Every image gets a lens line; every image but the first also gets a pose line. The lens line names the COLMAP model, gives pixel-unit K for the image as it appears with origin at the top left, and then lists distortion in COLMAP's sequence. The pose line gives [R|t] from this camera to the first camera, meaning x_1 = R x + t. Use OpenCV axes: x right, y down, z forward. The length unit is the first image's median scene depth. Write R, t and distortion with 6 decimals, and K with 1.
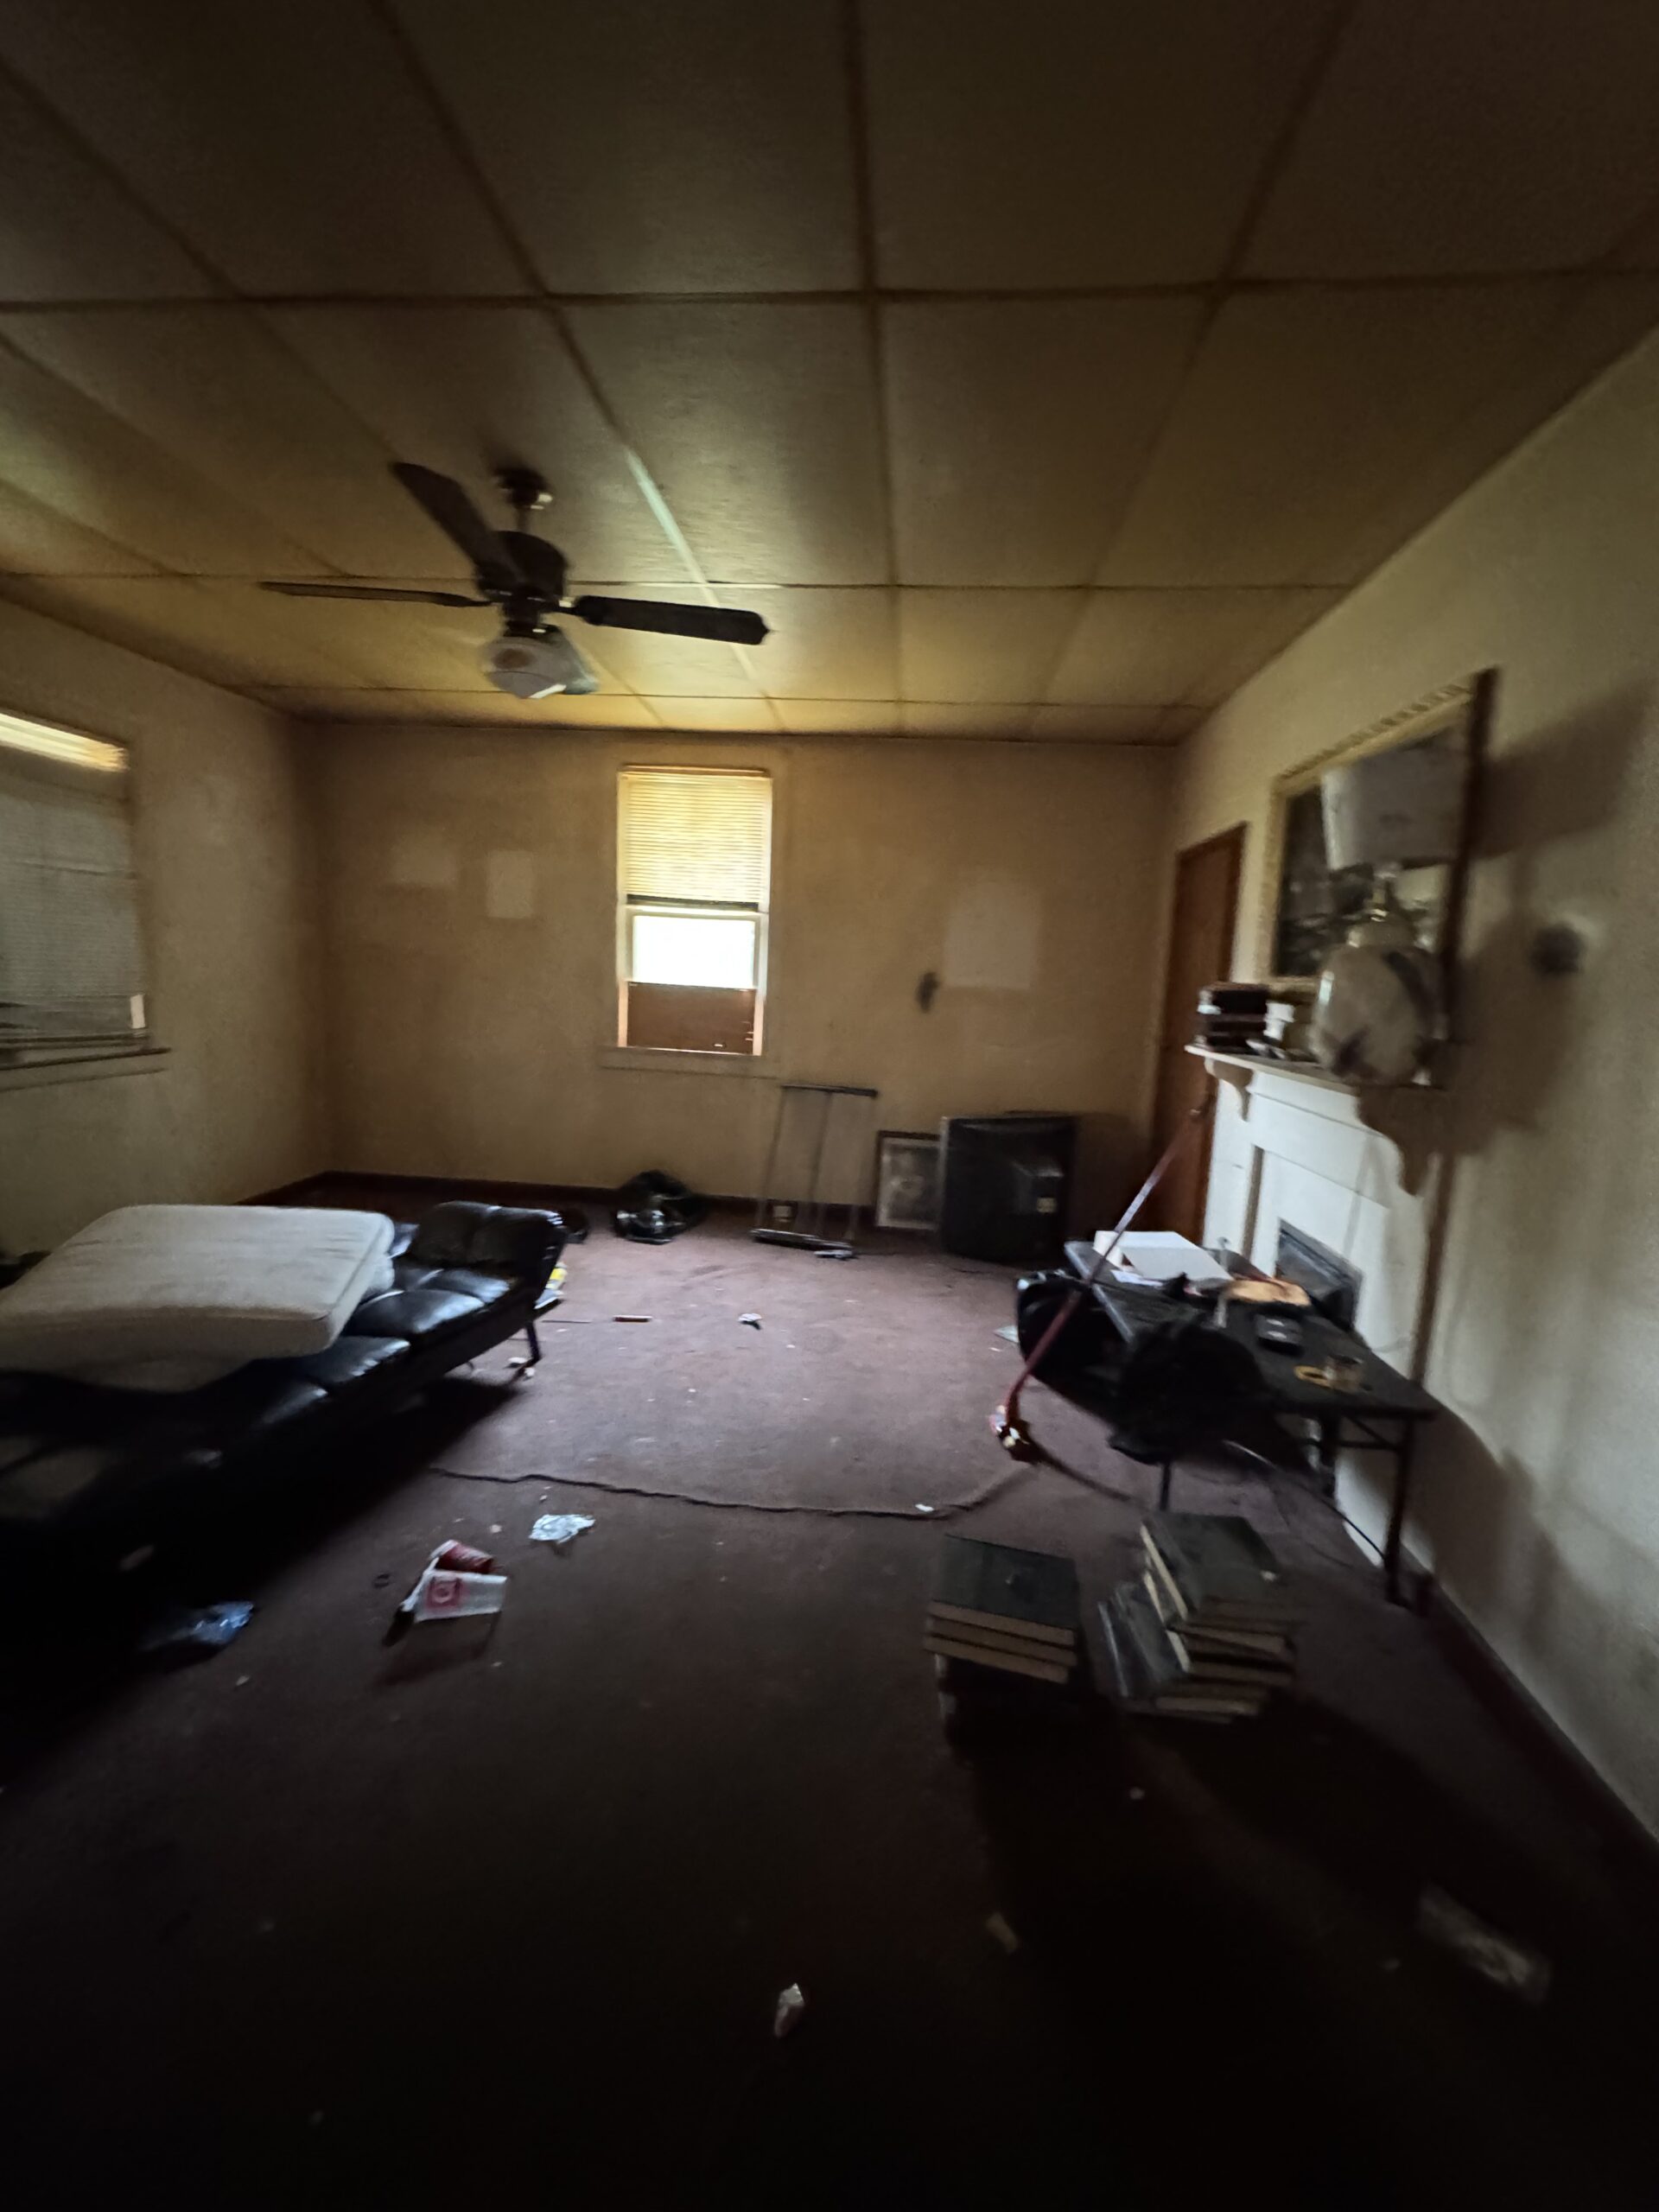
lens RADIAL K [[879.1, 0, 832.8], [0, 879.1, 1103.1], [0, 0, 1]] dist [-0.000660, 0.000033]
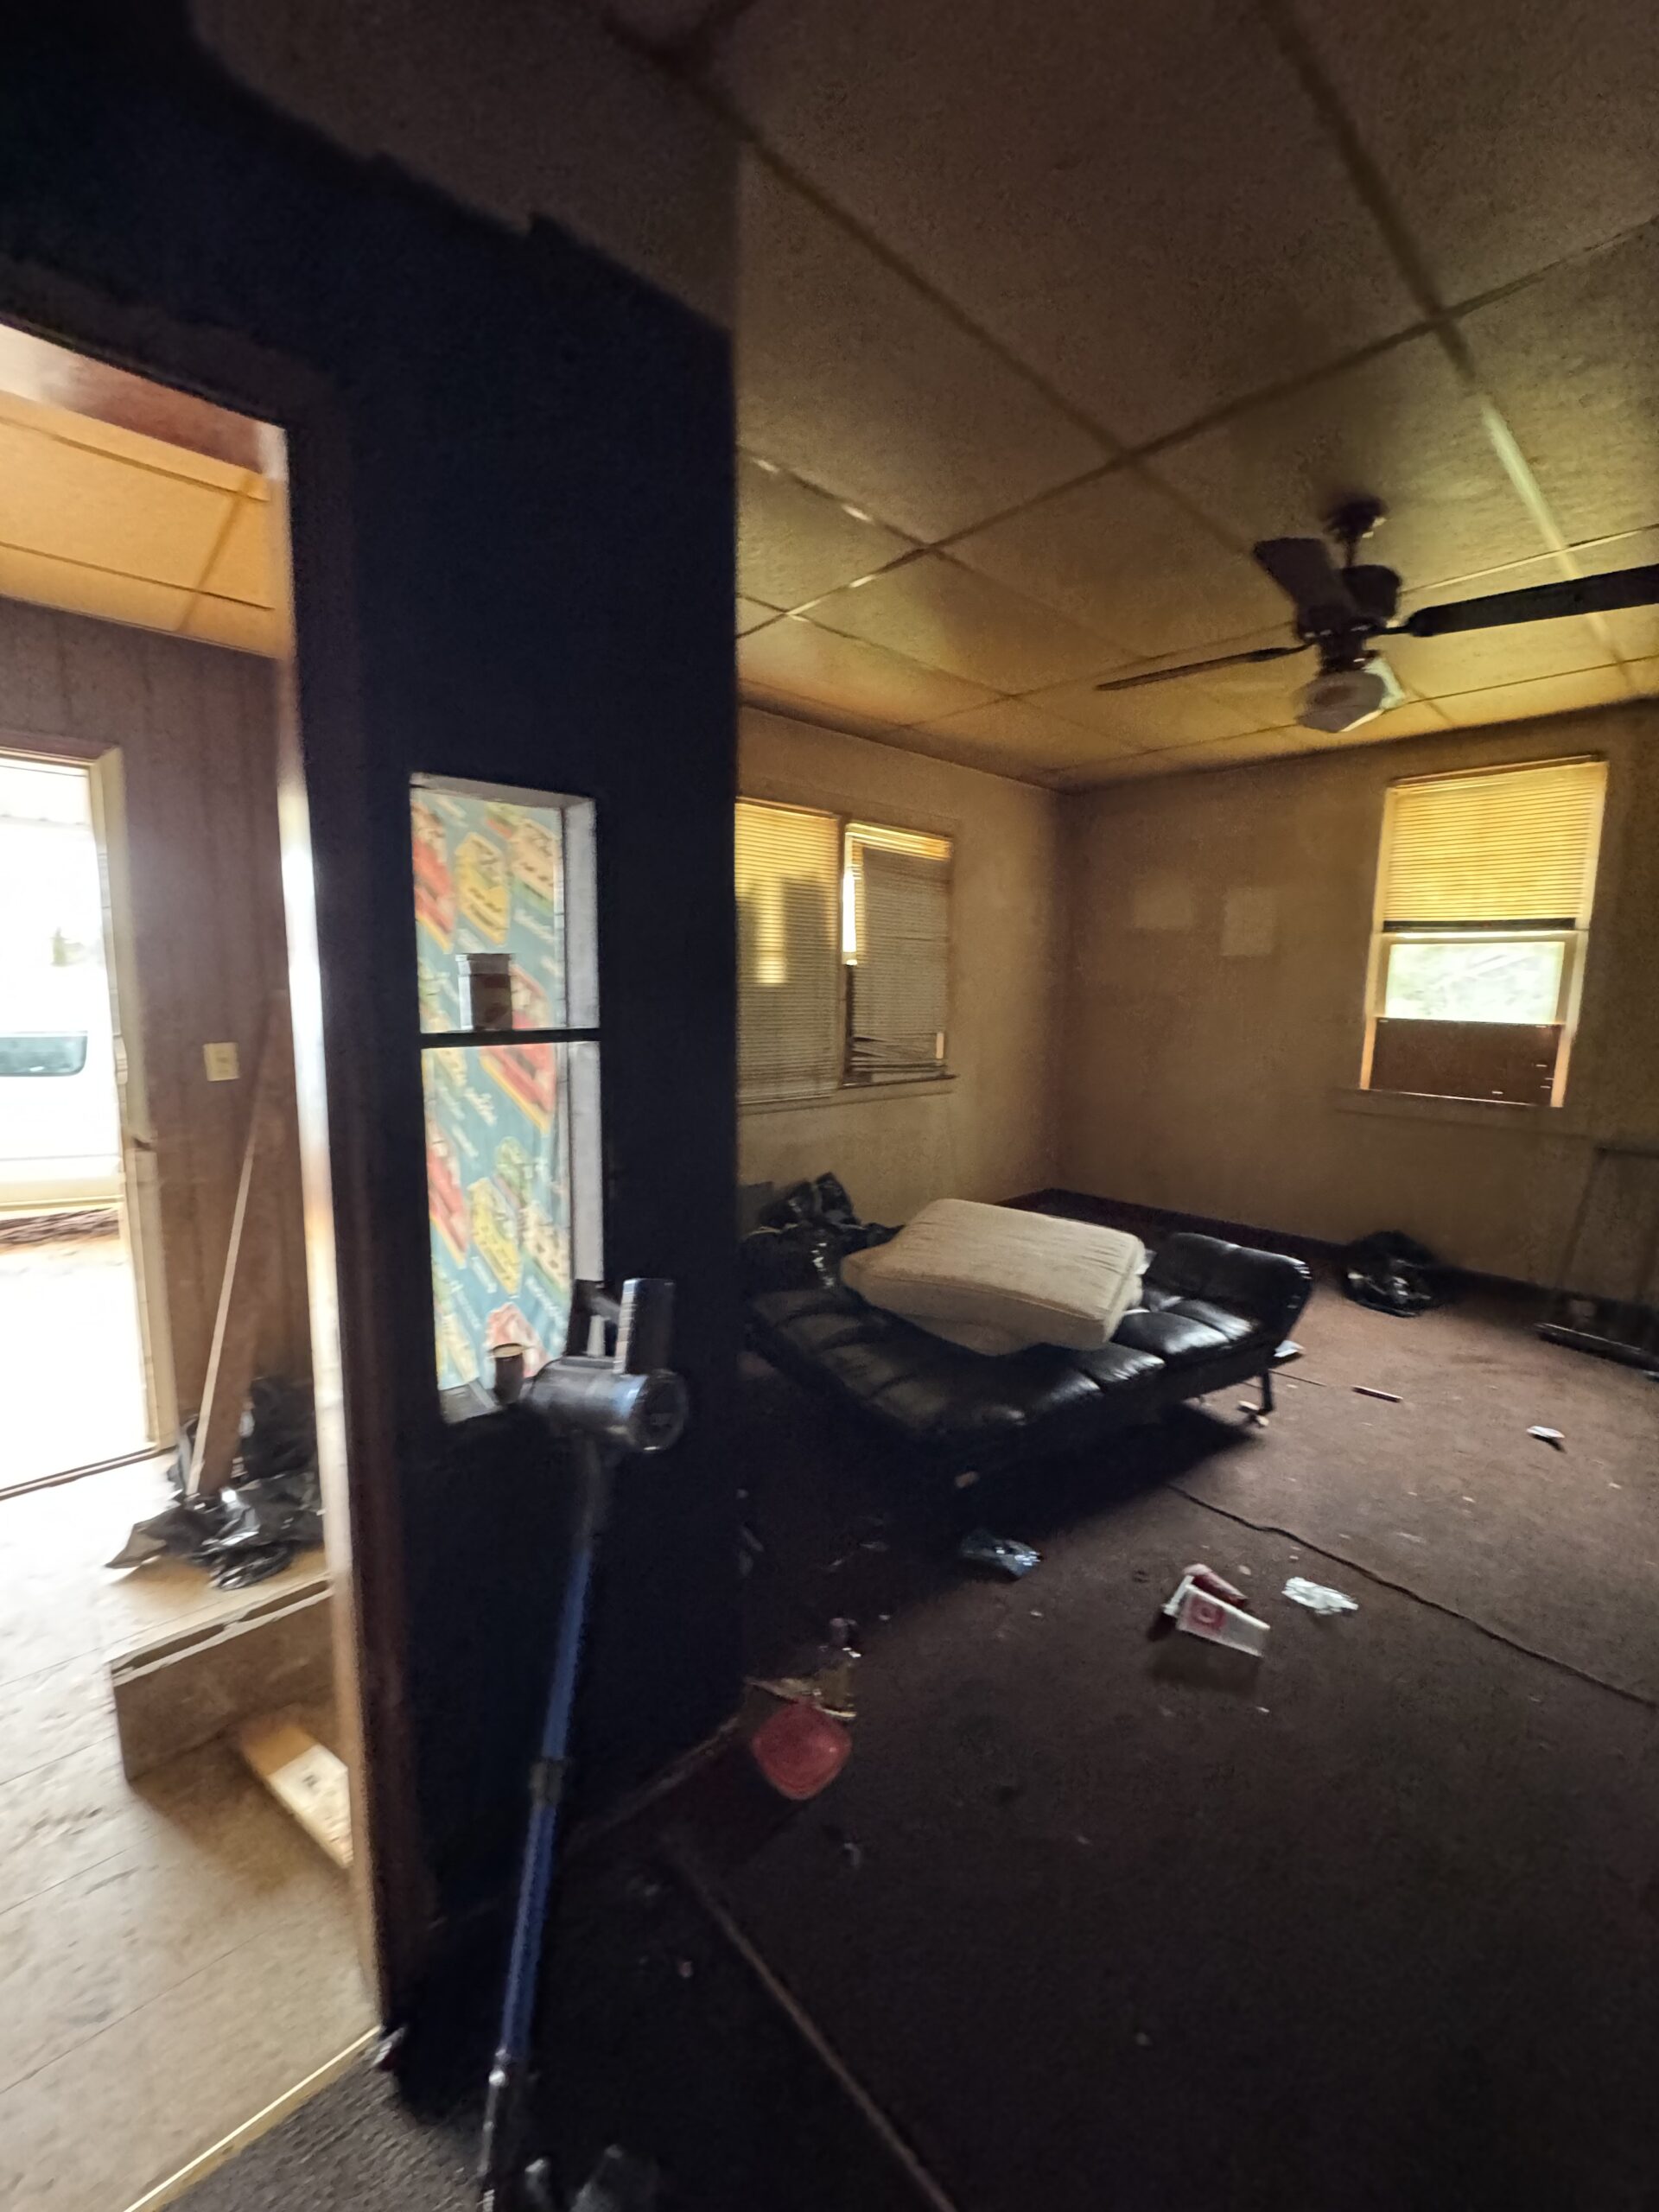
lens RADIAL K [[878.2, 0, 832.7], [0, 878.2, 1103.2], [0, 0, 1]] dist [0.000009, 0.000345]
pose [[0.745765, 0.053866, -0.664028, -0.078735], [-0.080362, 0.996721, -0.009400, 0.004234], [0.661344, 0.060373, 0.747649, -0.063318]]
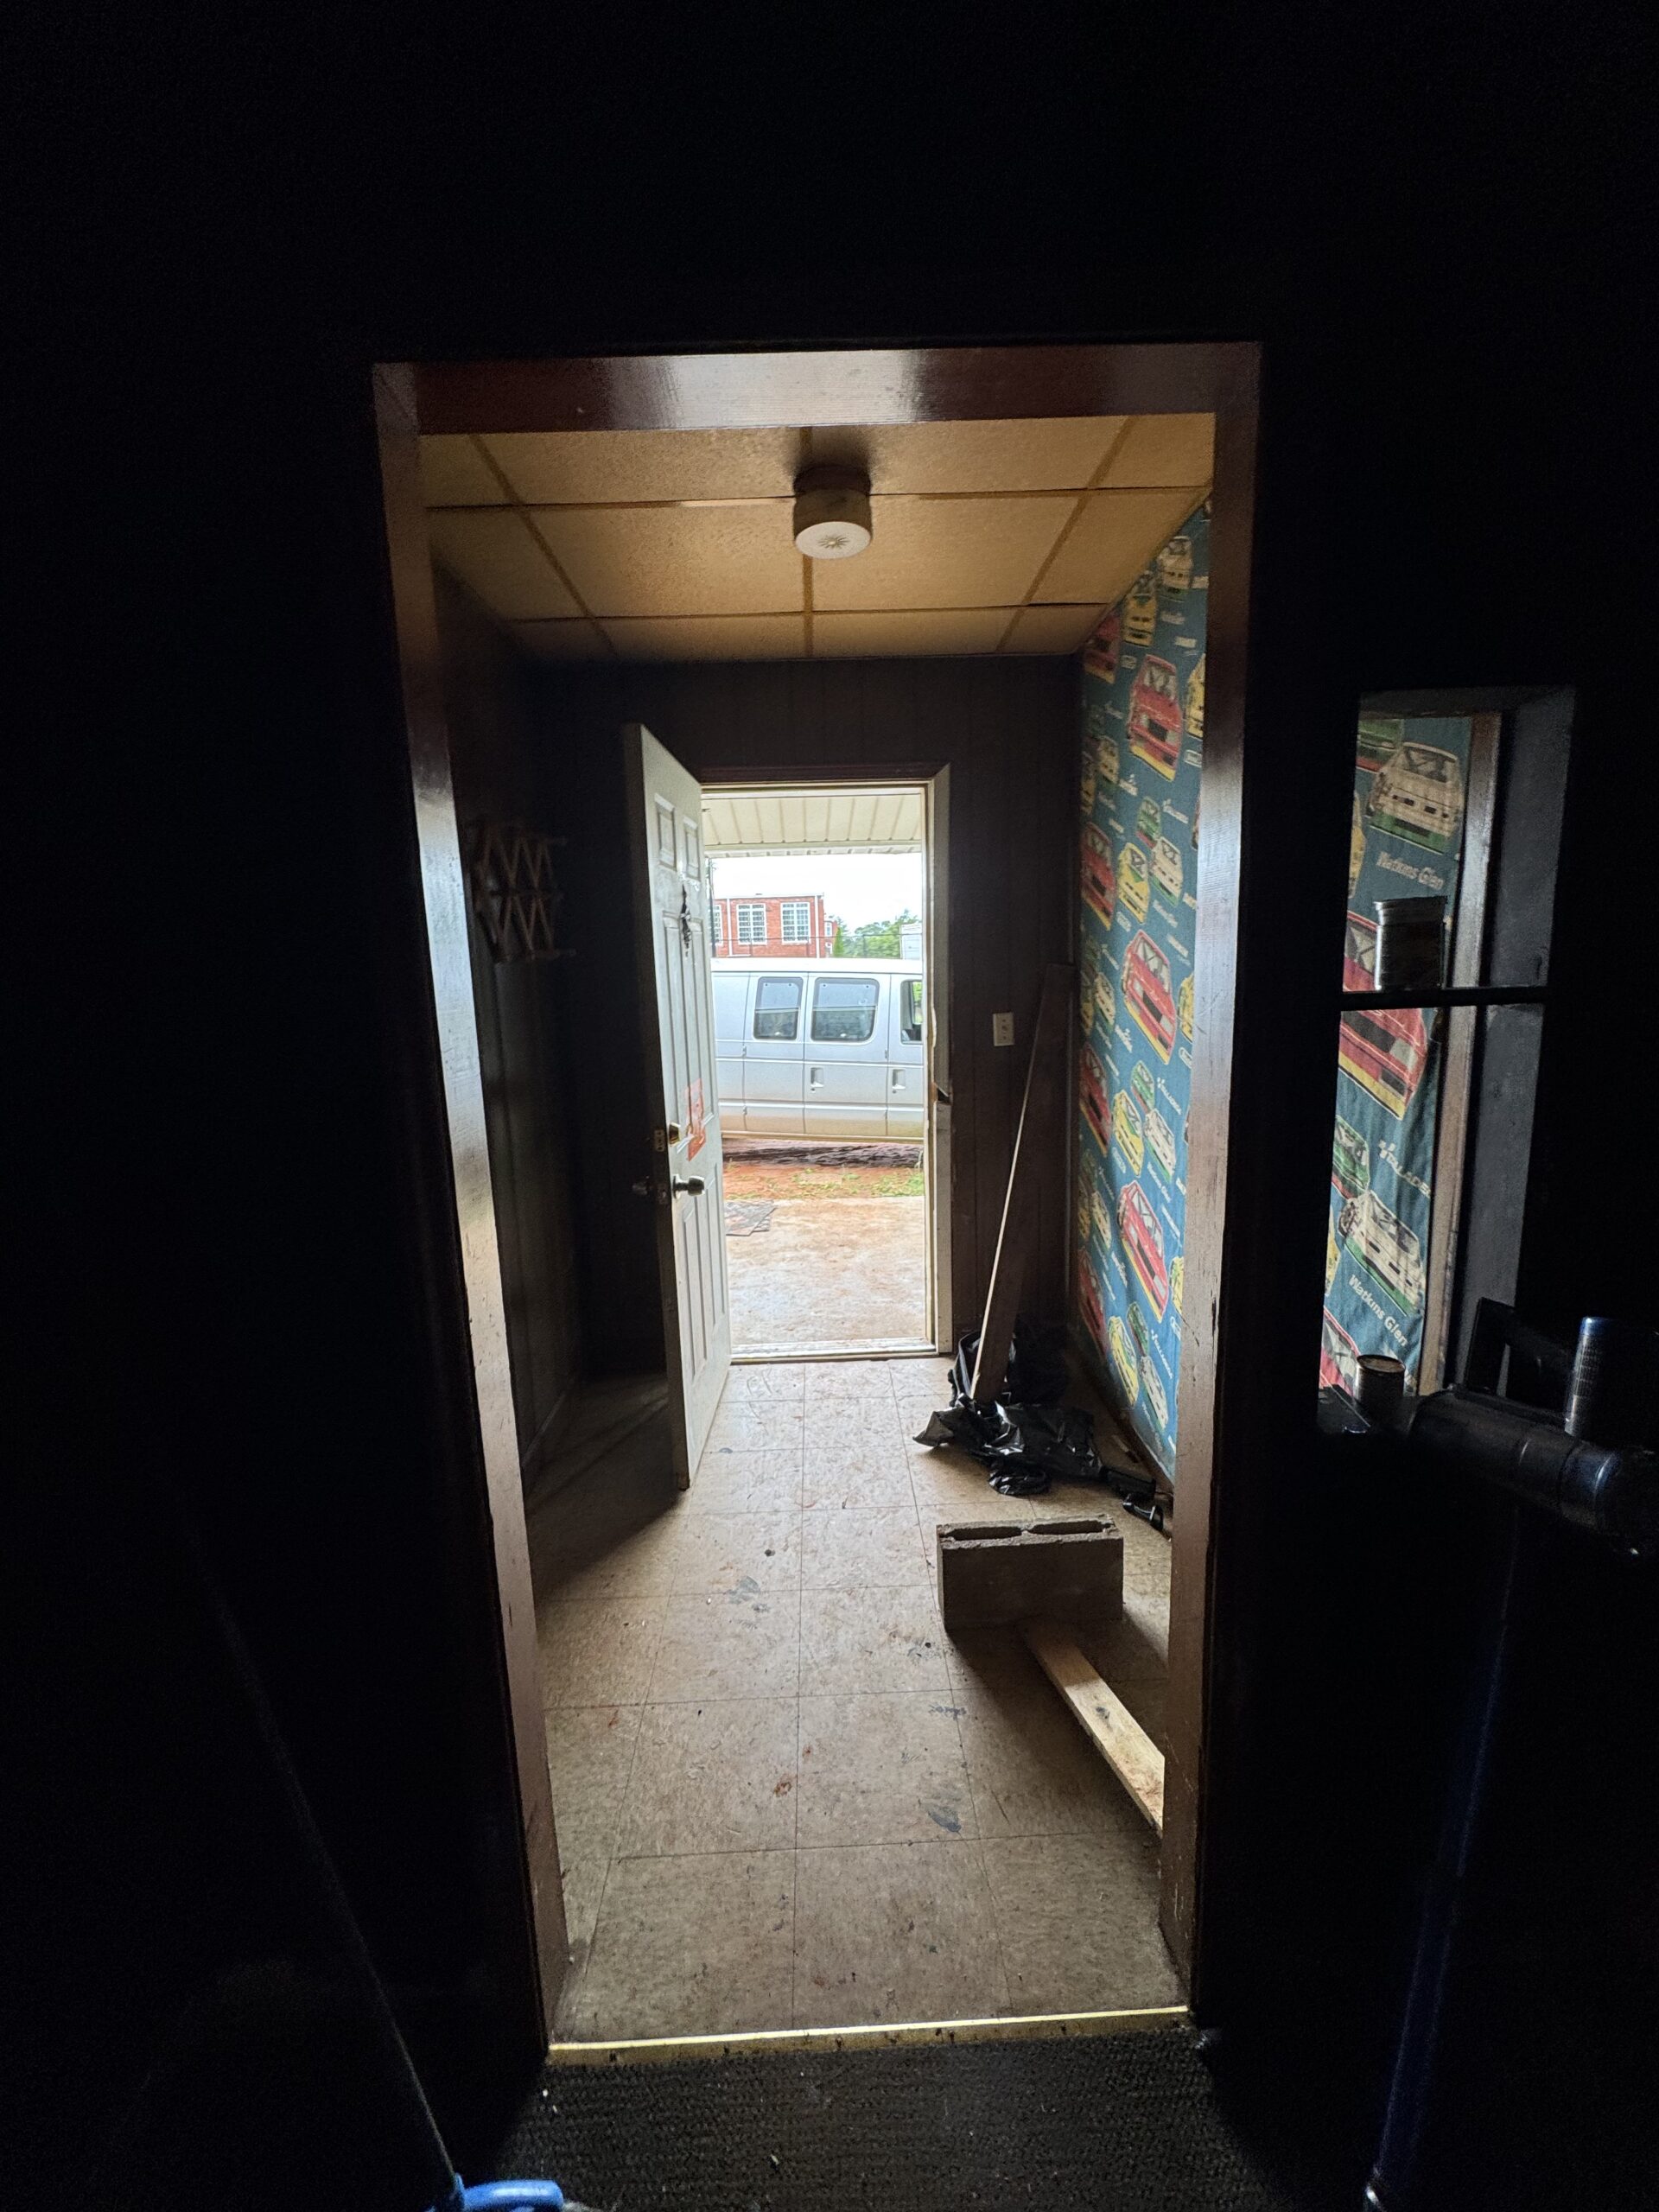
lens RADIAL K [[879.1, 0, 836.9], [0, 879.1, 1104.3], [0, 0, 1]] dist [0.000353, -0.000212]
pose [[0.127877, 0.106687, -0.986035, -0.156791], [-0.112406, 0.989351, 0.092468, 0.017390], [0.985400, 0.099012, 0.138508, -0.132800]]
